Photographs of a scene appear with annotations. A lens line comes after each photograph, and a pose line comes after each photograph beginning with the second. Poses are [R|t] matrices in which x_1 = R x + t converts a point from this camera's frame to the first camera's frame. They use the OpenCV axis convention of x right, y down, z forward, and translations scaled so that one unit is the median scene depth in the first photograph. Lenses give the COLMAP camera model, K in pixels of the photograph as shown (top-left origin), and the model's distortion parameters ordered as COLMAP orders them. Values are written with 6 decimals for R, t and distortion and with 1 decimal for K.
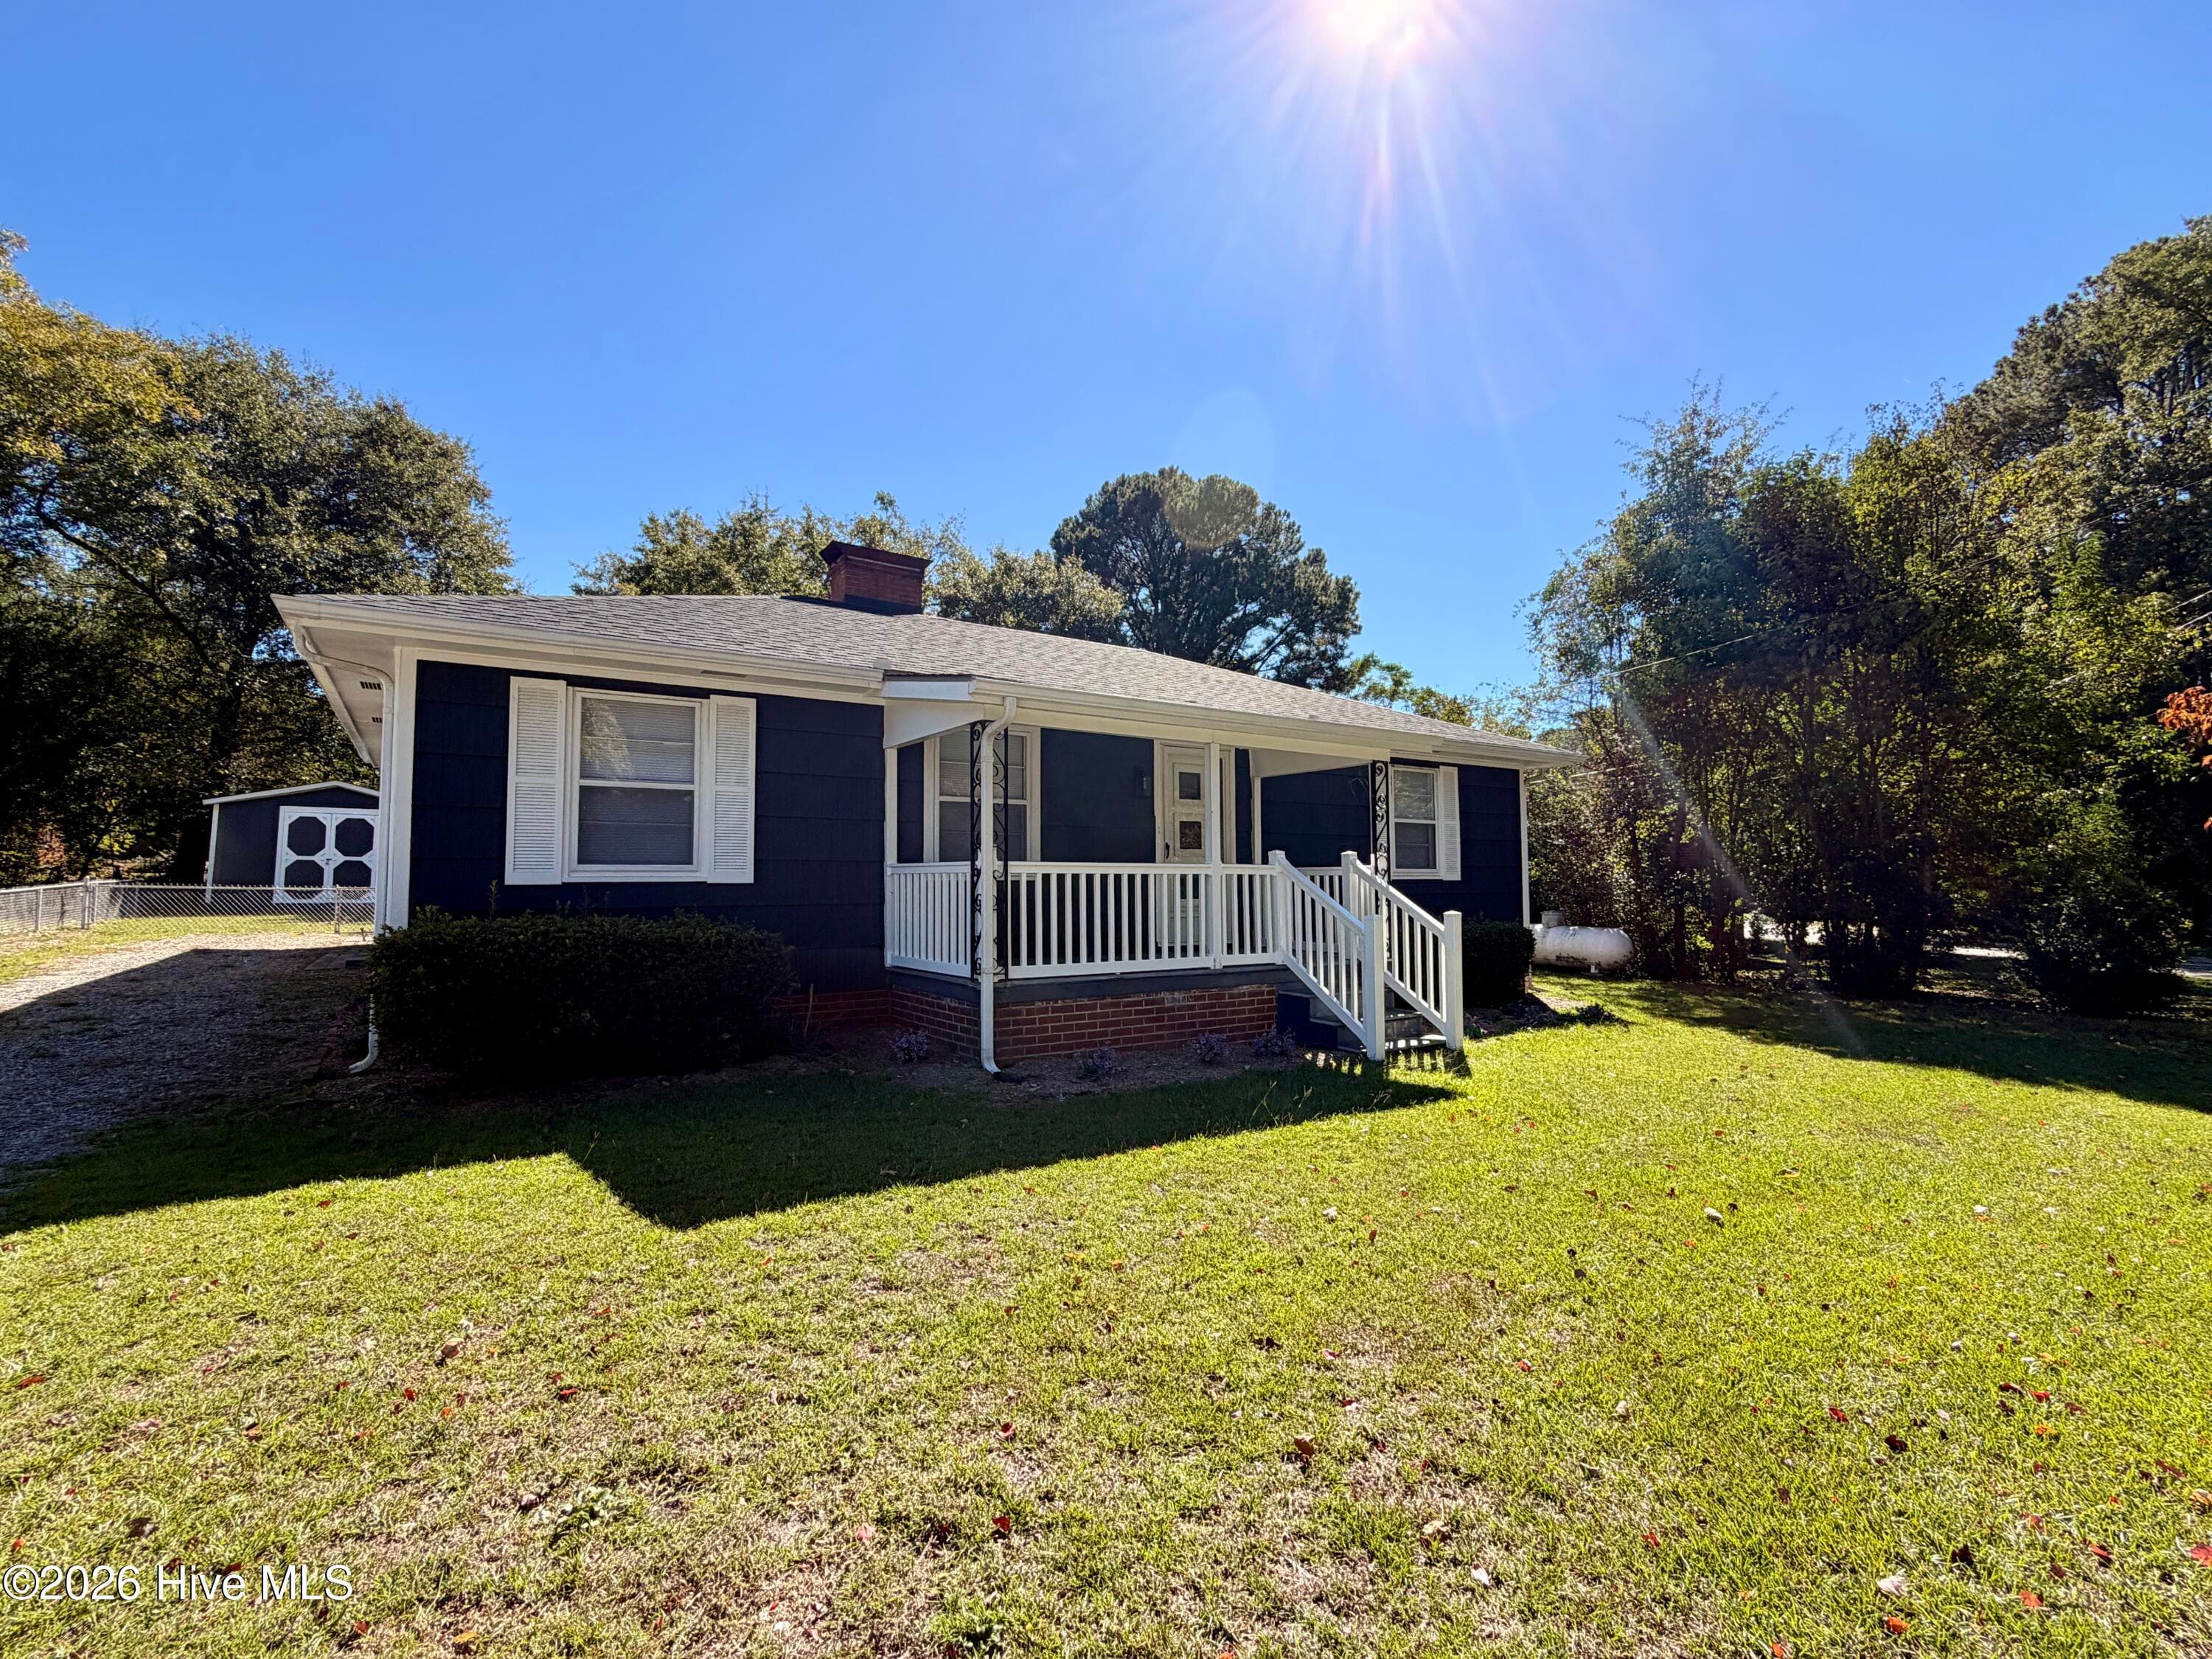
lens RADIAL K [[886.3, 0, 1097.0], [0, 886.3, 831.0], [0, 0, 1]] dist [-0.003344, 0.004068]
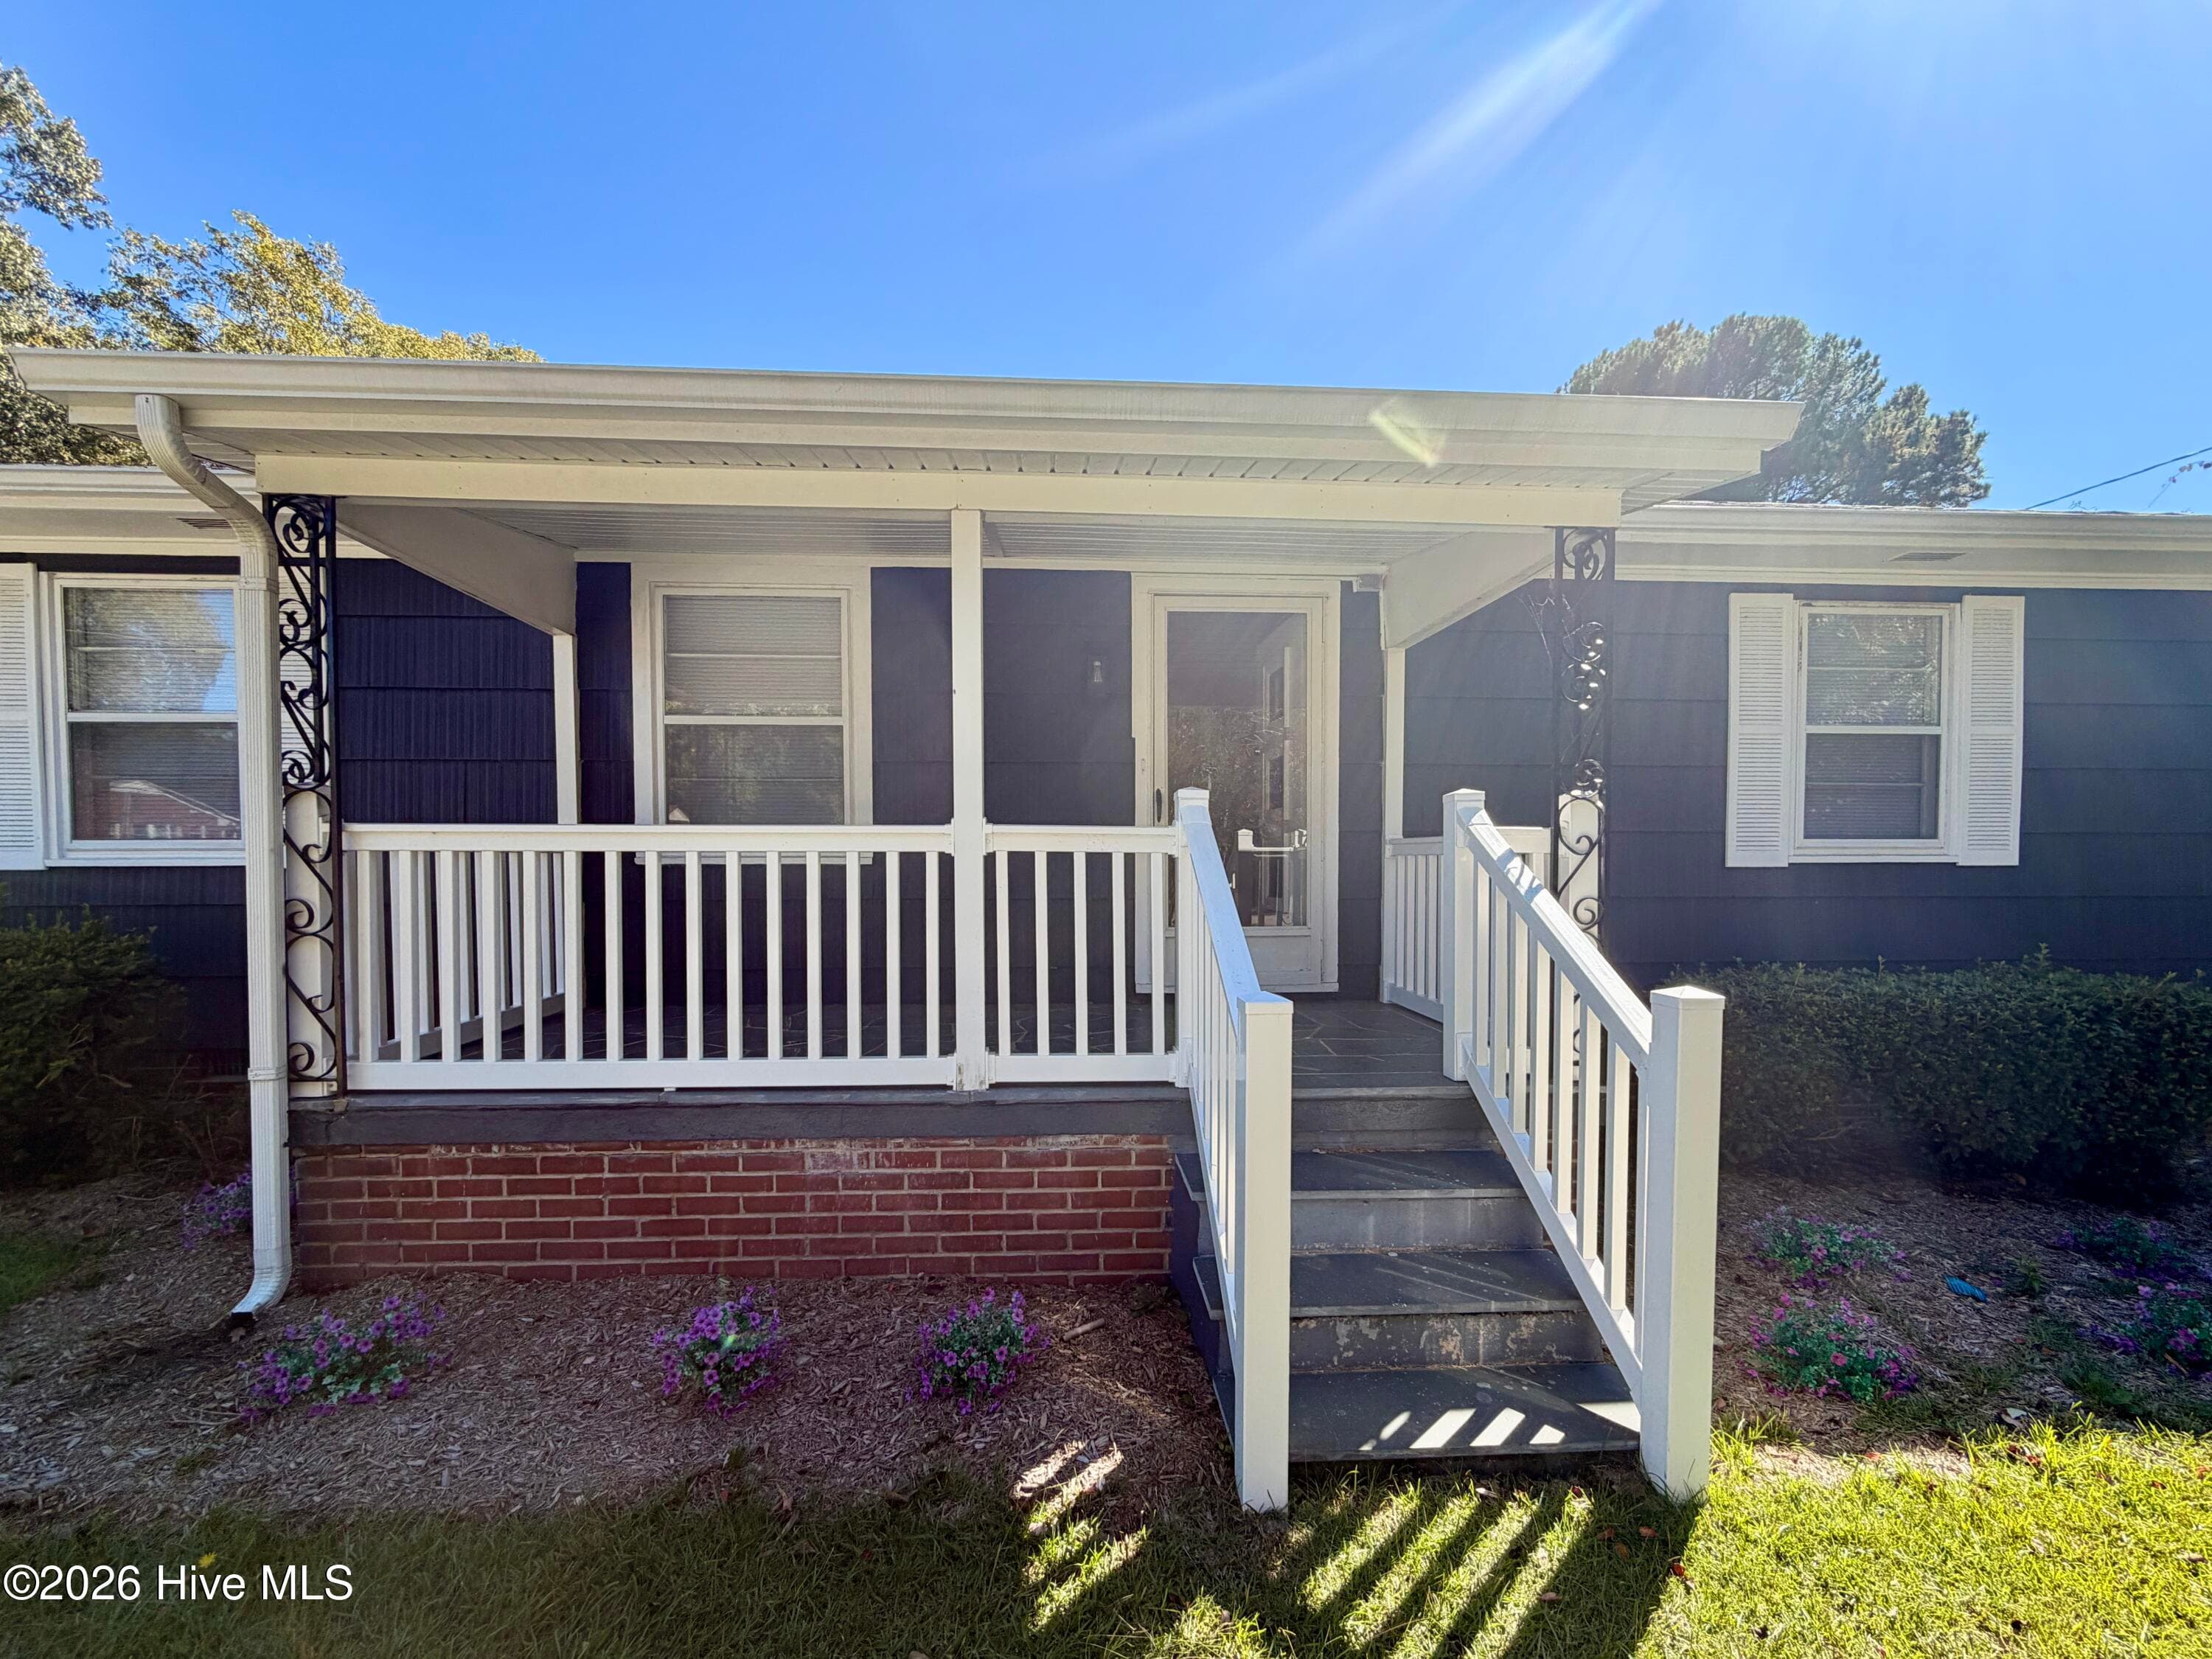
lens RADIAL K [[898.8, 0, 1112.2], [0, 898.8, 880.1], [0, 0, 1]] dist [-0.001856, -0.000321]
pose [[0.882652, 0.012455, -0.469861, 0.399236], [0.025139, 0.996967, 0.073653, 0.035116], [0.469353, -0.076822, 0.879662, 0.718023]]
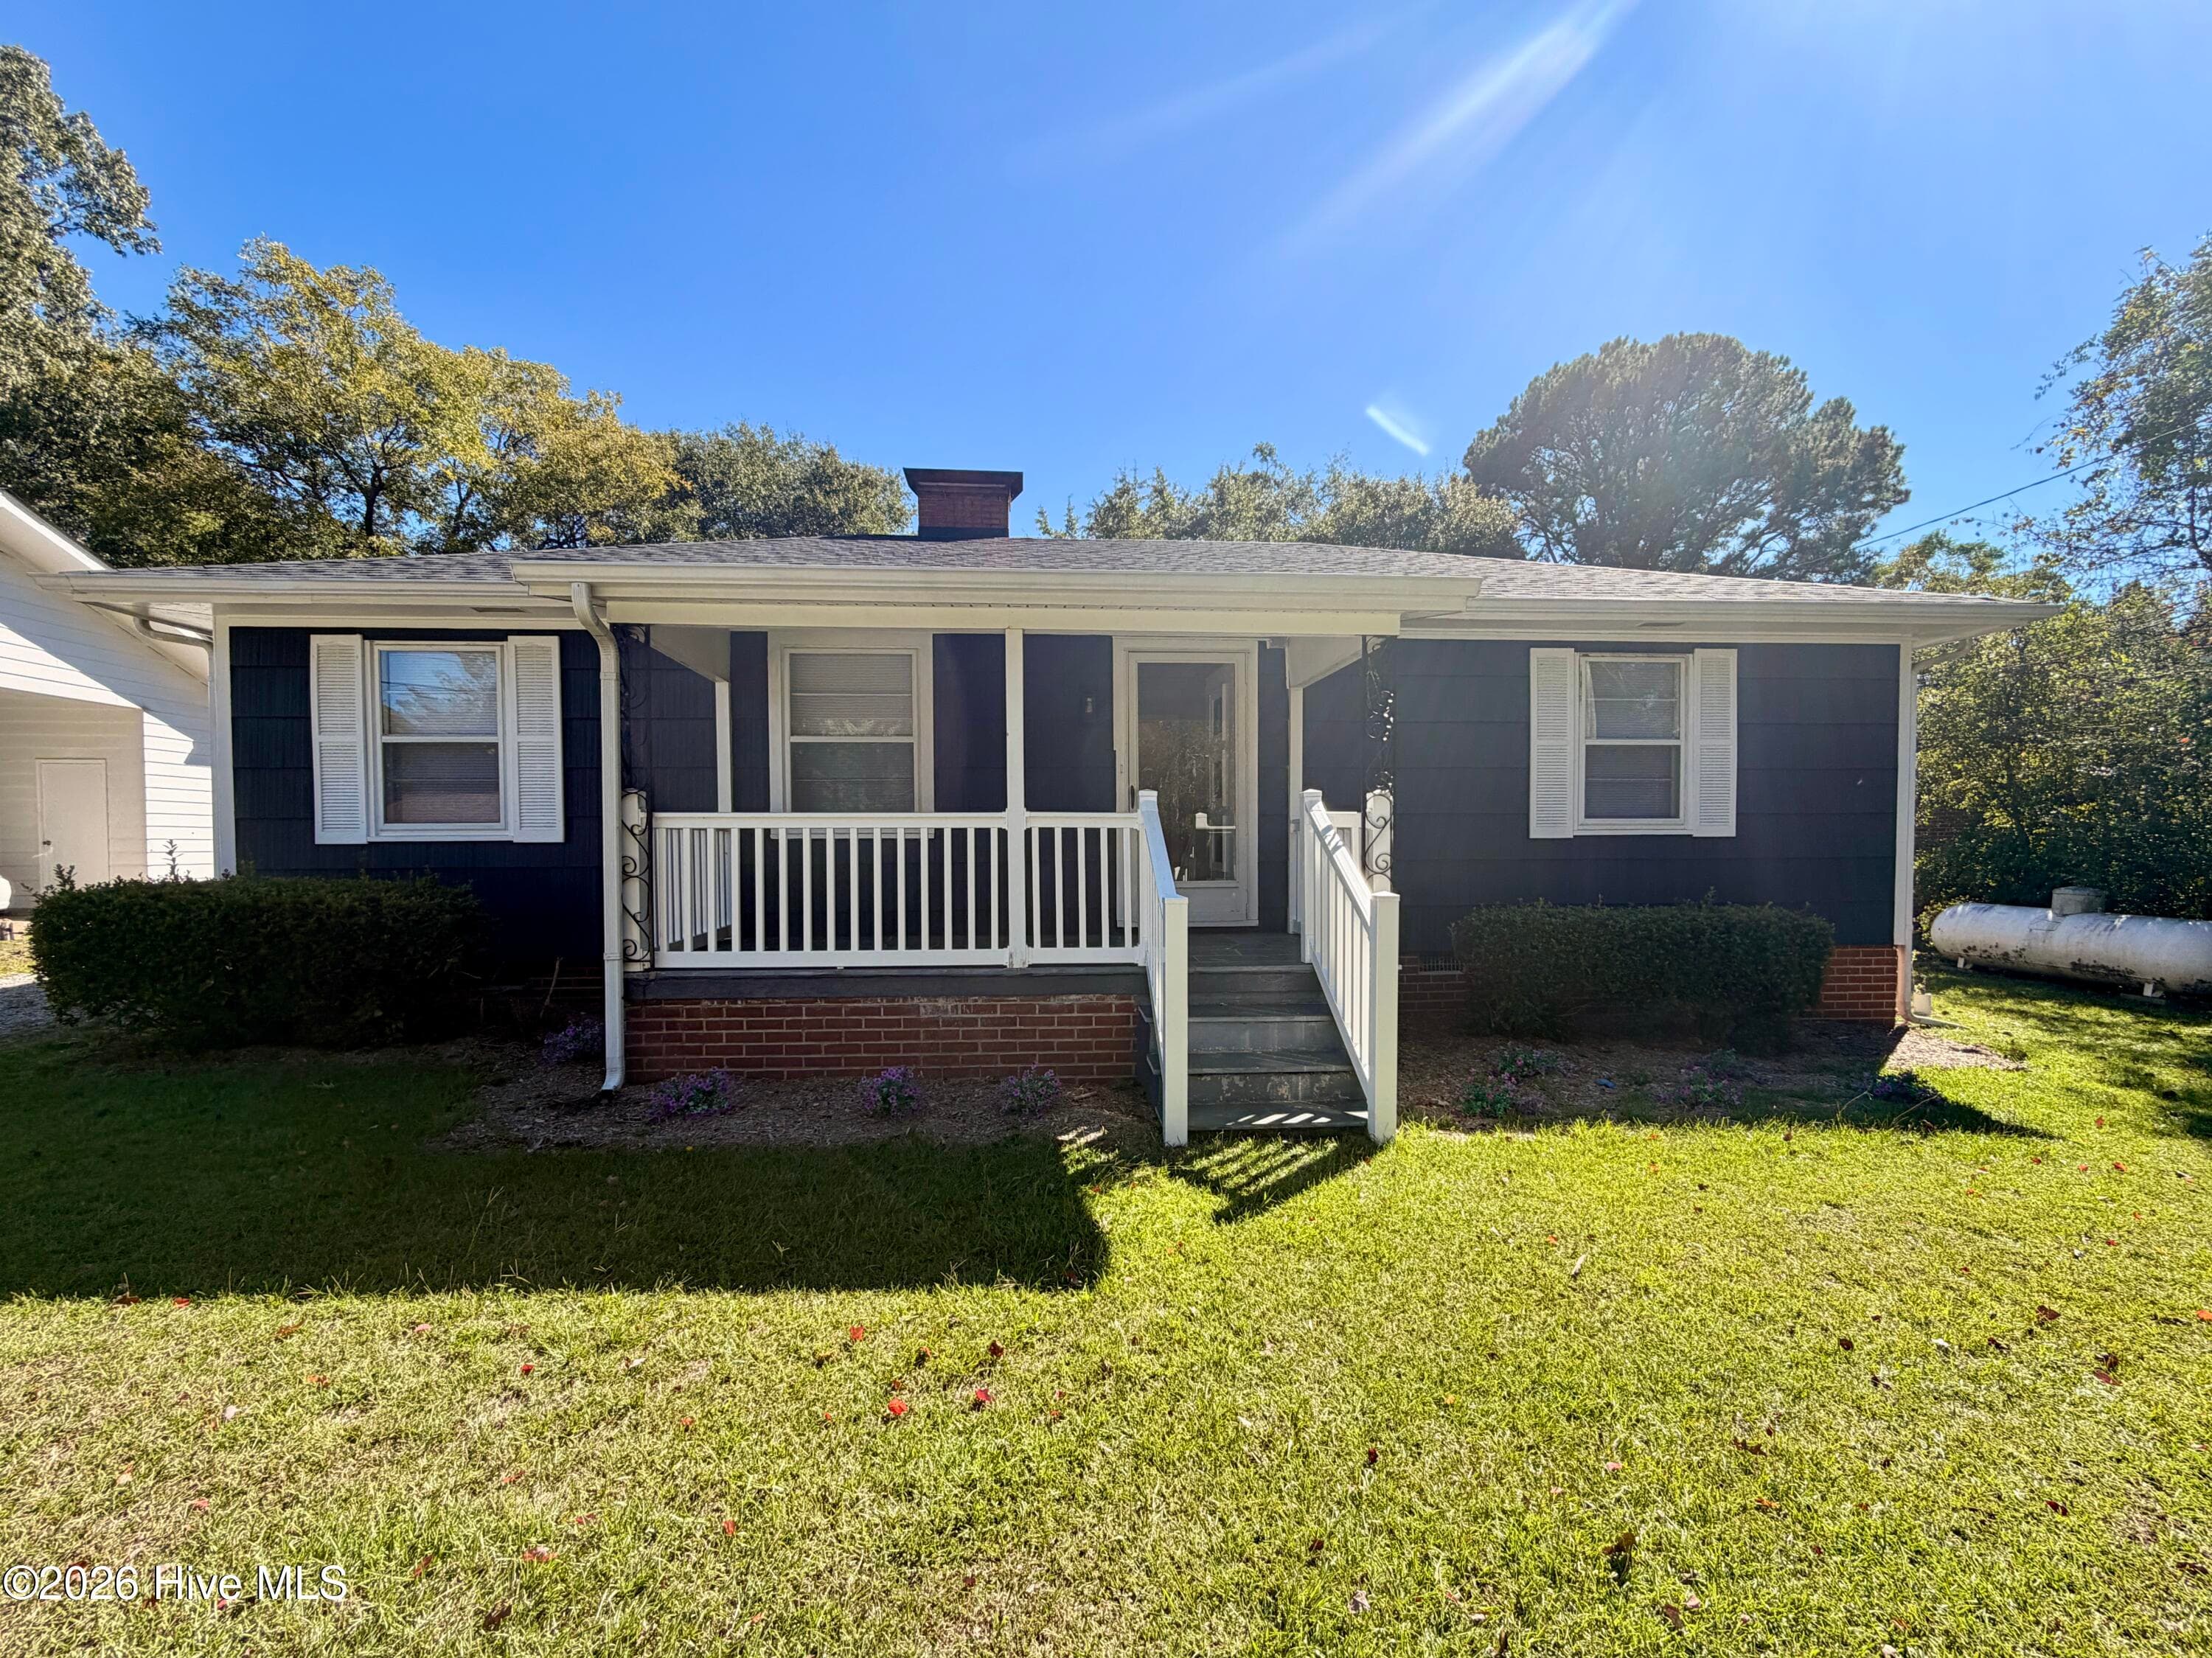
lens RADIAL K [[870.3, 0, 1112.6], [0, 870.3, 842.4], [0, 0, 1]] dist [0.007702, 0.000025]
pose [[0.889775, -0.001204, -0.456397, 0.528474], [0.028331, 0.998214, 0.052601, 0.028657], [0.455519, -0.059733, 0.888220, 0.473472]]
